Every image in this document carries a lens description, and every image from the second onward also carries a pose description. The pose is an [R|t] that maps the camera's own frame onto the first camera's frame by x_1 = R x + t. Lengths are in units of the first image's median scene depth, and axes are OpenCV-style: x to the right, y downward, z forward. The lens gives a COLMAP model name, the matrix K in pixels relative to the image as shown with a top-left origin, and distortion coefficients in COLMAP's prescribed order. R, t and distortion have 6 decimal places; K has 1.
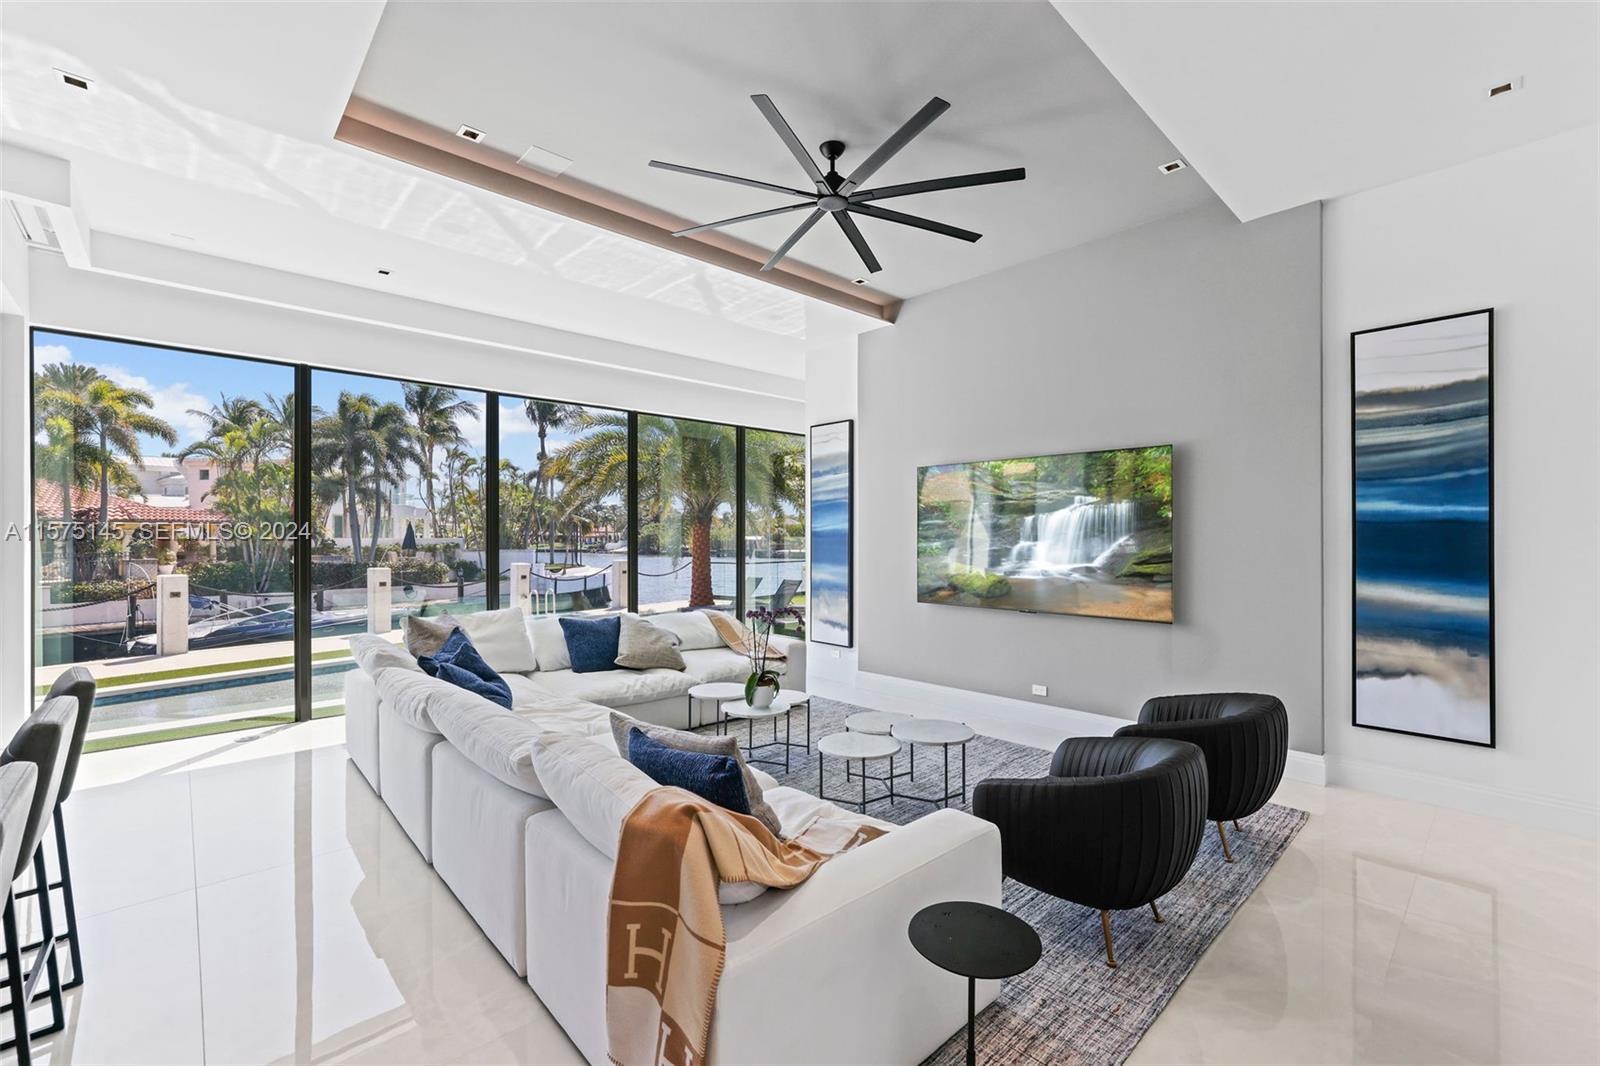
lens RADIAL K [[683.2, 0, 800.9], [0, 683.2, 537.4], [0, 0, 1]] dist [0.011493, 0.002558]
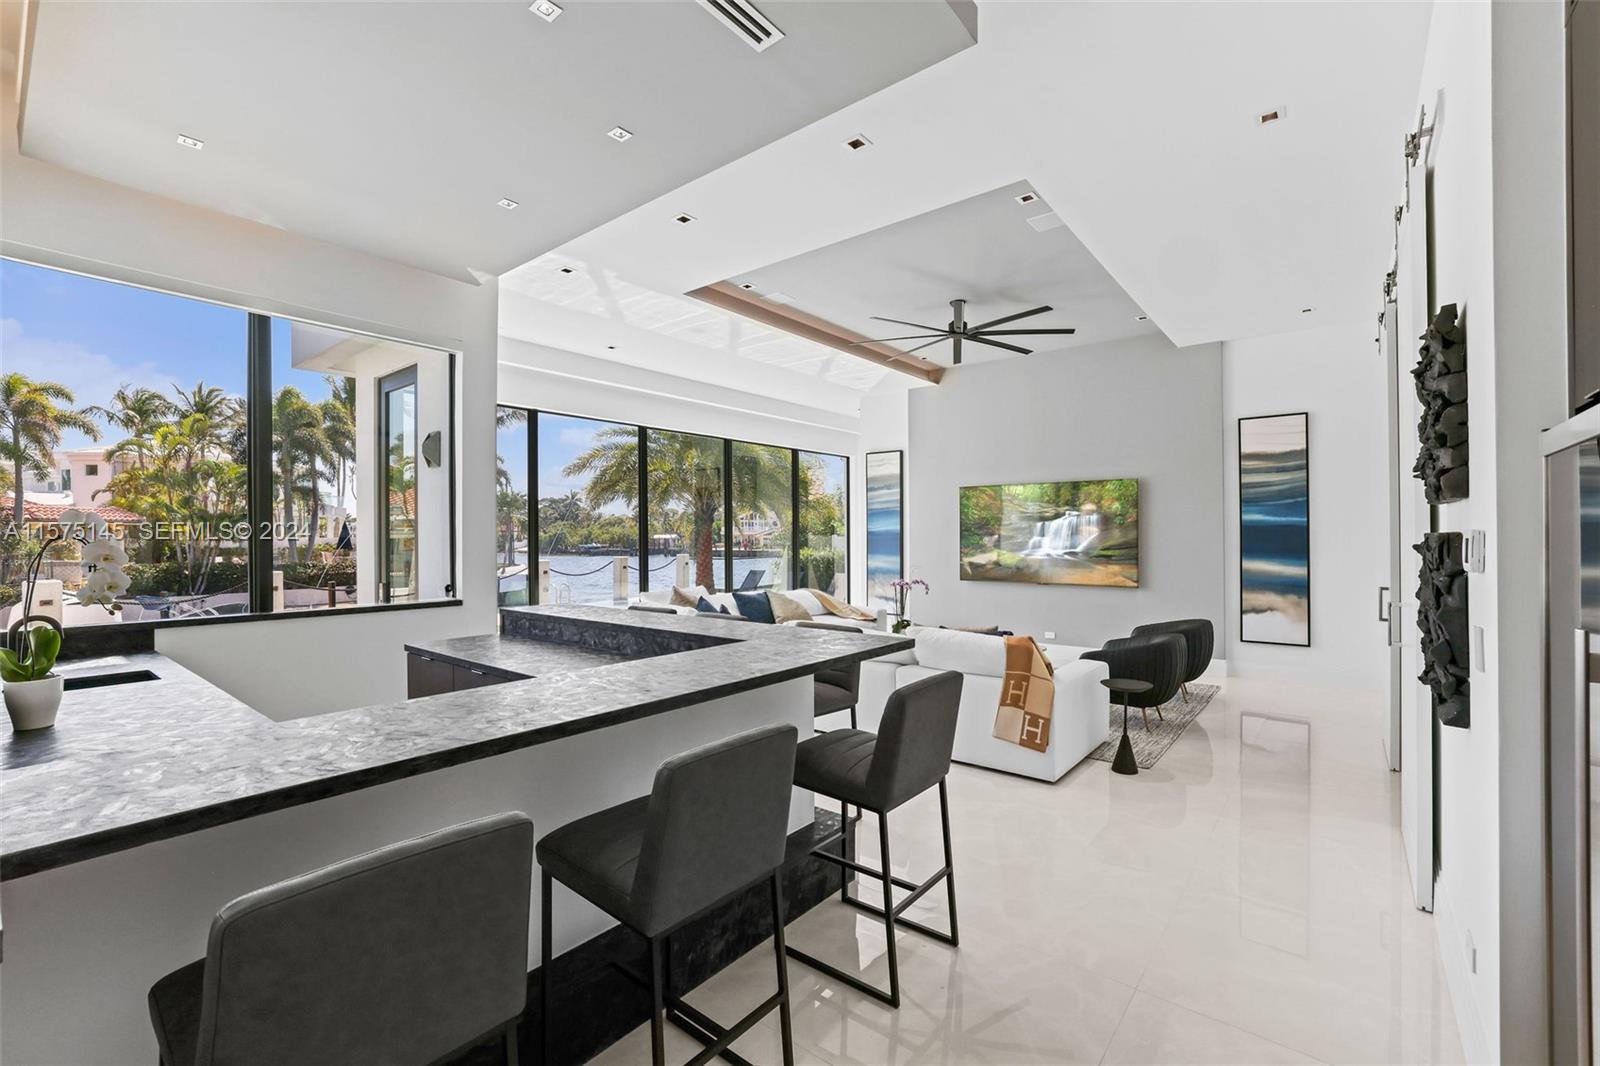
lens RADIAL K [[683.2, 0, 798.8], [0, 683.2, 533.3], [0, 0, 1]] dist [0.011493, 0.002558]
pose [[0.990813, -0.000718, 0.135240, -0.518377], [0.001460, 0.999984, -0.005383, 0.004214], [-0.135234, 0.005531, 0.990798, -0.549579]]
